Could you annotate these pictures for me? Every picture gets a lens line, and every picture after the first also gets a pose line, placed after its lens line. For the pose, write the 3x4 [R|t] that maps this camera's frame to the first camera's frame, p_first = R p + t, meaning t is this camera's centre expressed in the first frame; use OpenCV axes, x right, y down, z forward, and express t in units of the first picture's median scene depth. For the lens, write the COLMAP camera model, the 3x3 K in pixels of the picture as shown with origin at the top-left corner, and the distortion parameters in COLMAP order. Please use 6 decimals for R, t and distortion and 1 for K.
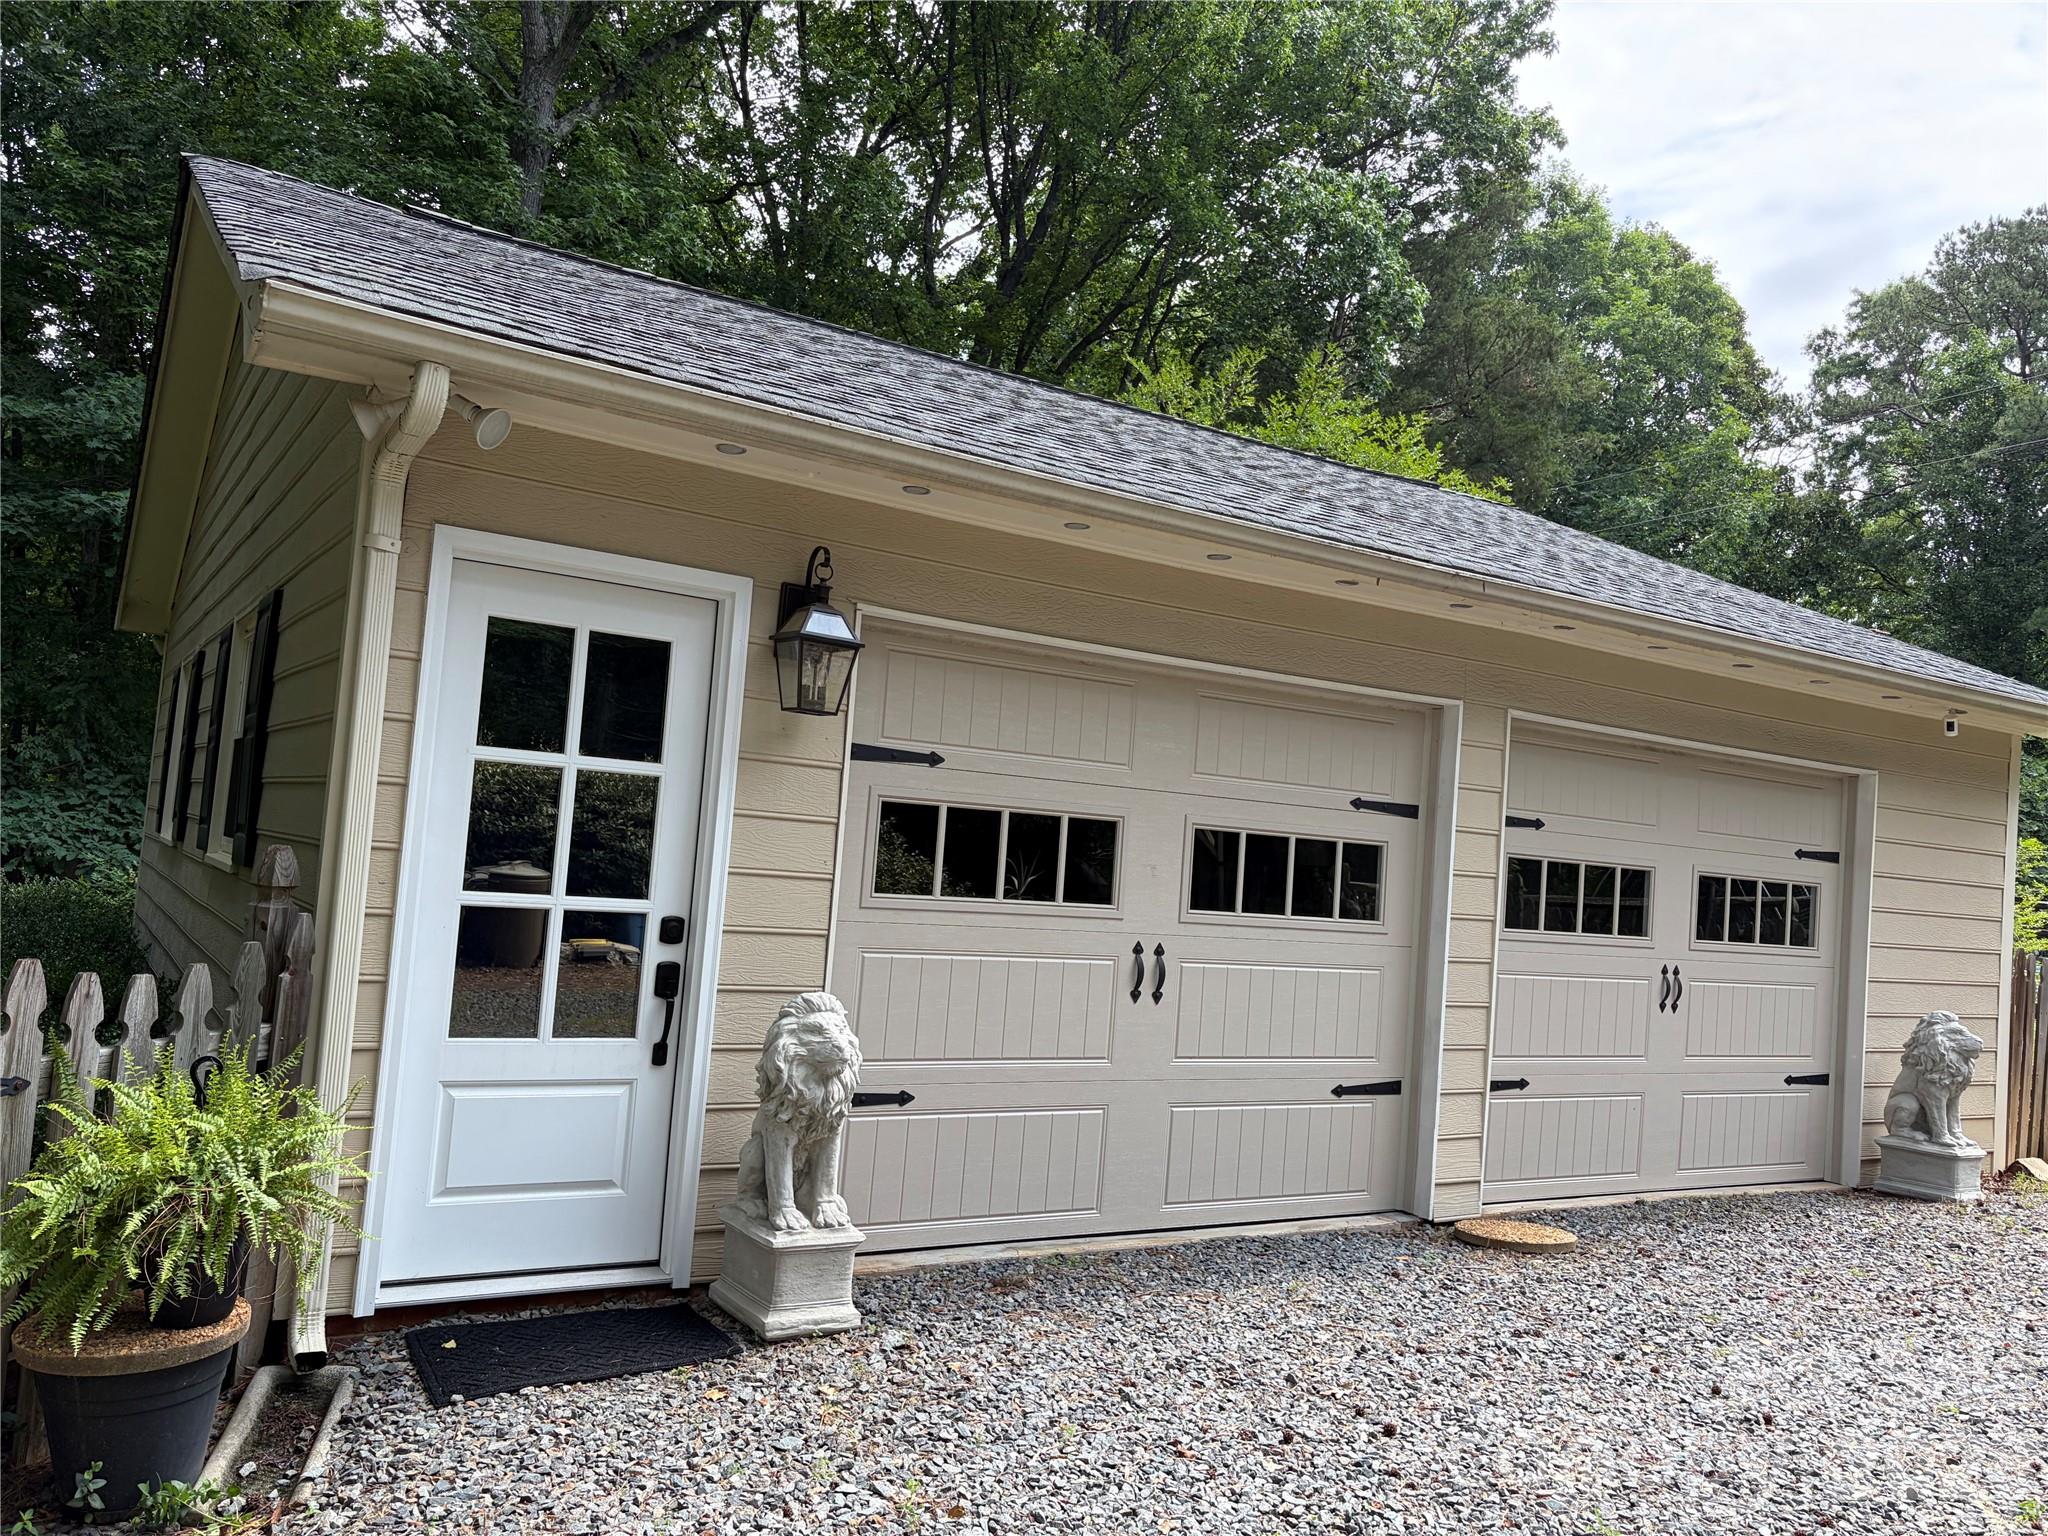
lens RADIAL K [[1532.7, 0, 1035.0], [0, 1532.7, 774.4], [0, 0, 1]] dist [0.038293, -0.038466]
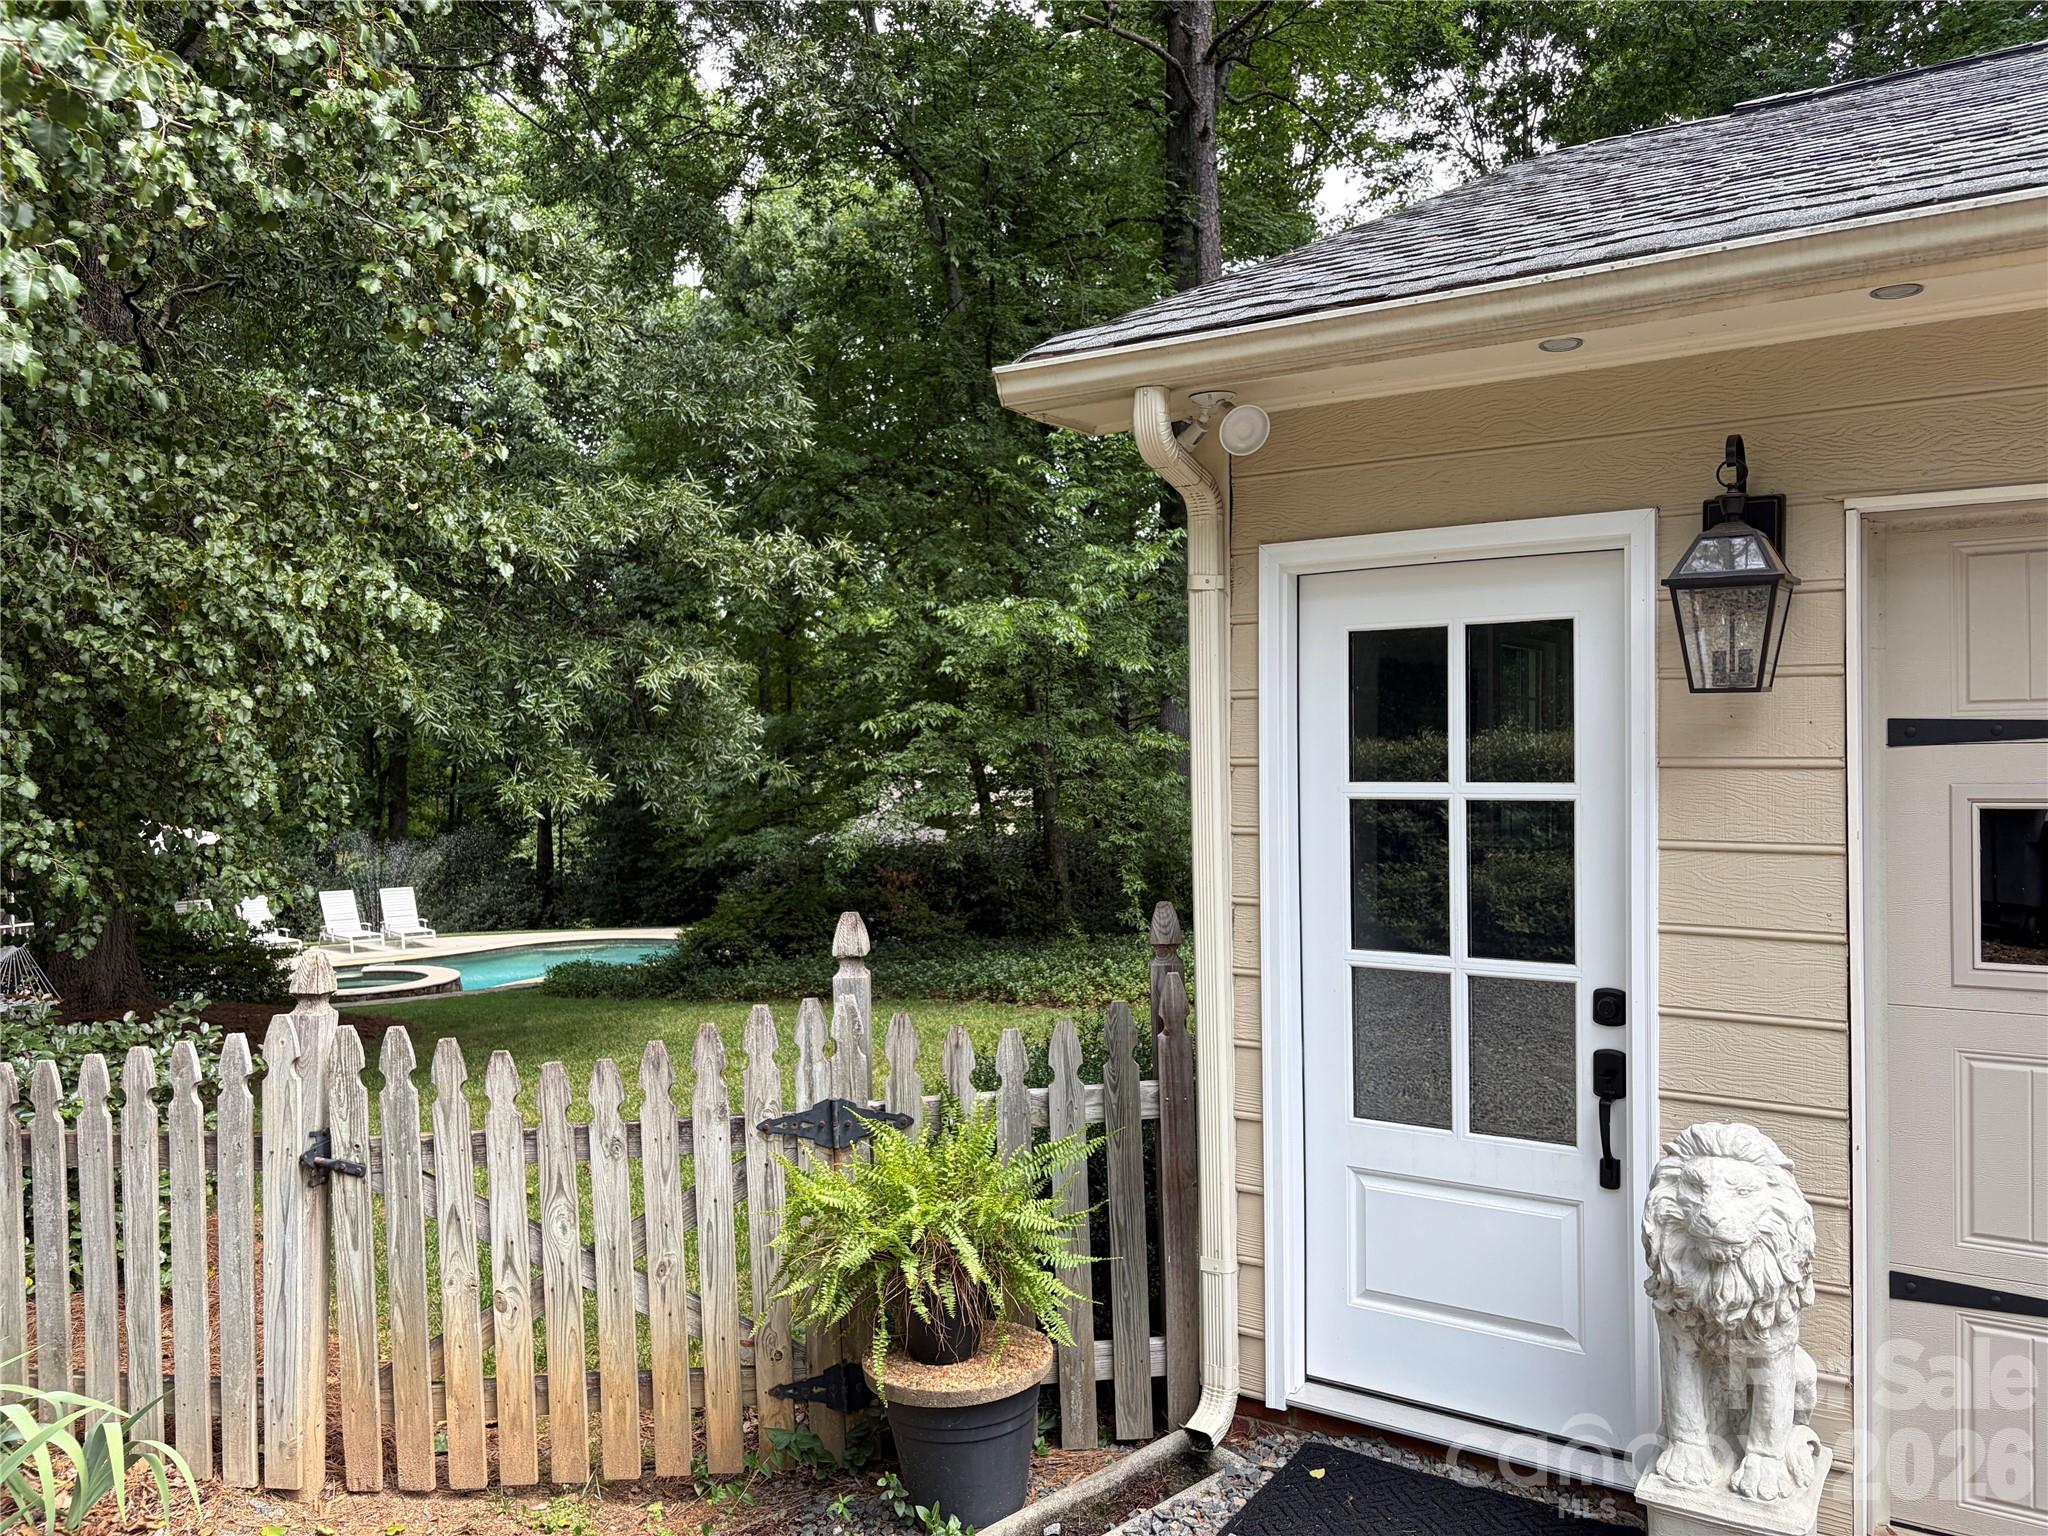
lens RADIAL K [[1532.7, 0, 1026.7], [0, 1532.7, 766.1], [0, 0, 1]] dist [0.038293, -0.038466]
pose [[0.389518, -0.069997, -0.918355, 0.350249], [0.090771, 0.995171, -0.037352, -0.011484], [0.916535, -0.068810, 0.393991, 0.475628]]
